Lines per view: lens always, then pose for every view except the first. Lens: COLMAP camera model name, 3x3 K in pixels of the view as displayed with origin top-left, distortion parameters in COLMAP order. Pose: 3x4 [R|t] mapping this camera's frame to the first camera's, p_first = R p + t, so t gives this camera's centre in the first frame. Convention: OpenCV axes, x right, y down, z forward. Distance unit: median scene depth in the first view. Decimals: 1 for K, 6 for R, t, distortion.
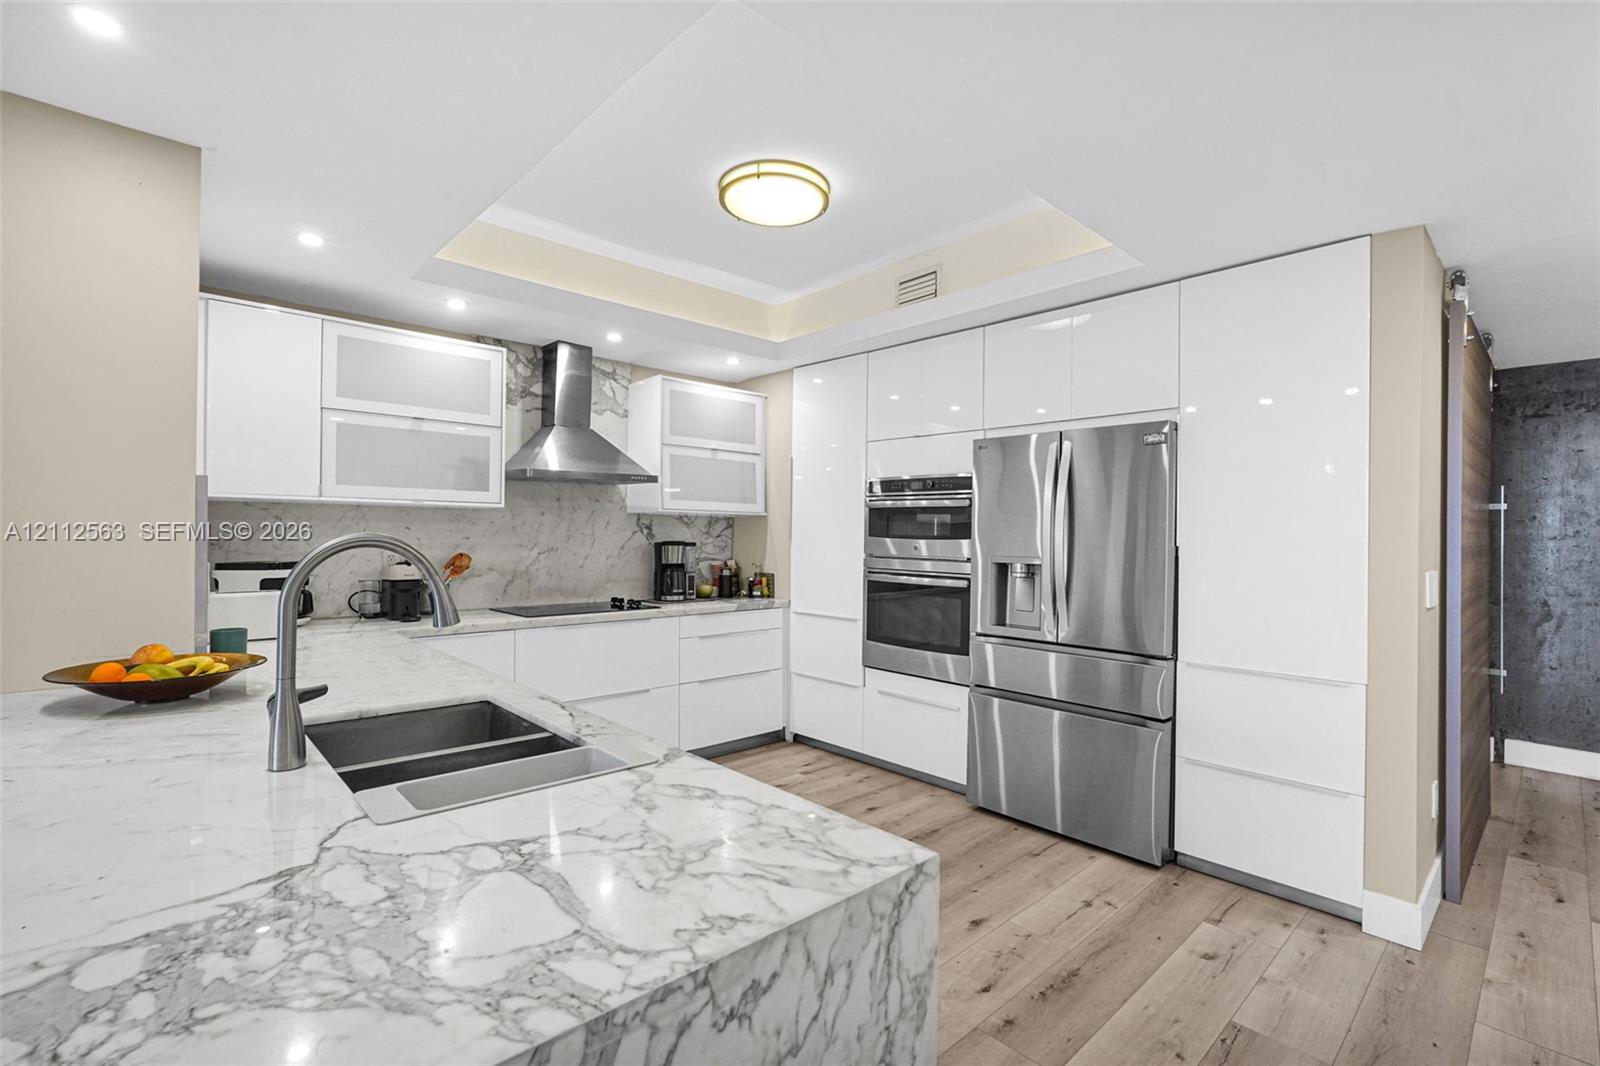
lens RADIAL K [[721.6, 0, 802.2], [0, 721.6, 534.9], [0, 0, 1]] dist [-0.018725, 0.008439]
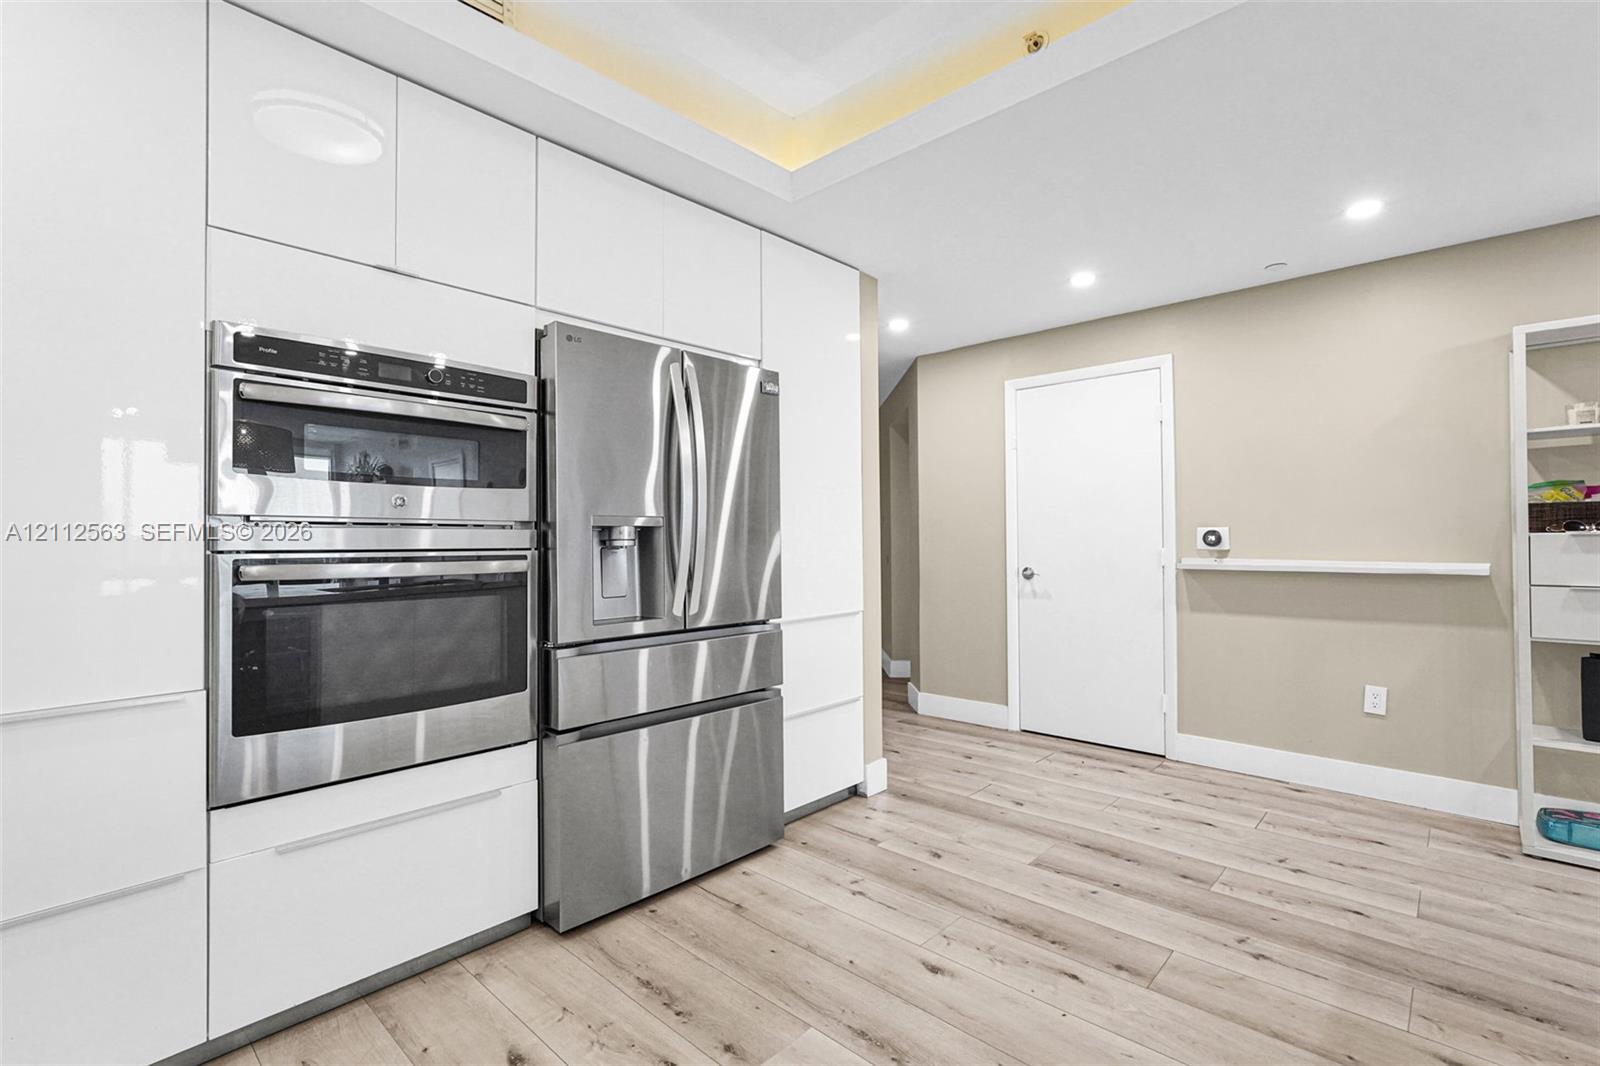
lens RADIAL K [[721.6, 0, 801.5], [0, 721.6, 535.1], [0, 0, 1]] dist [-0.018725, 0.008439]
pose [[-0.070917, -0.005858, 0.997465, -0.322497], [0.006388, 0.999960, 0.006326, 0.036753], [-0.997462, 0.006821, -0.070876, 0.733834]]
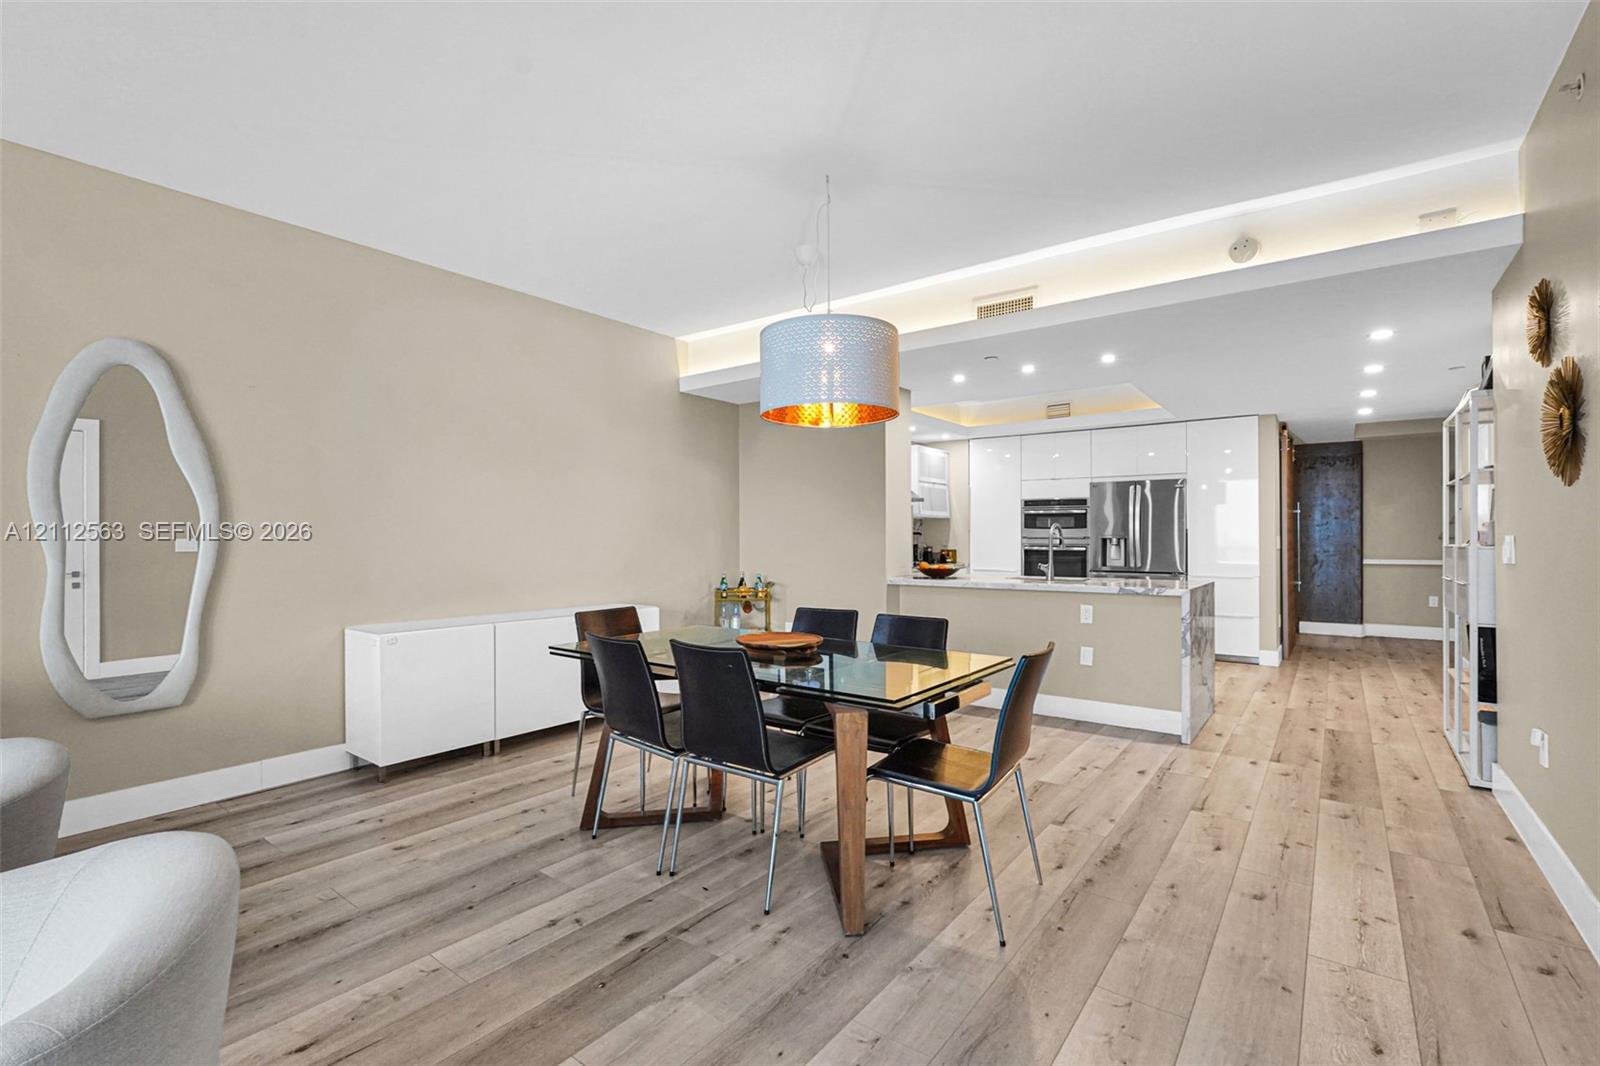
lens RADIAL K [[721.6, 0, 804.2], [0, 721.6, 539.2], [0, 0, 1]] dist [-0.018725, 0.008439]
pose [[0.983363, -0.014368, 0.181081, -0.883773], [0.014235, 0.999897, 0.002031, 0.020211], [-0.181092, 0.000580, 0.983466, -0.864665]]
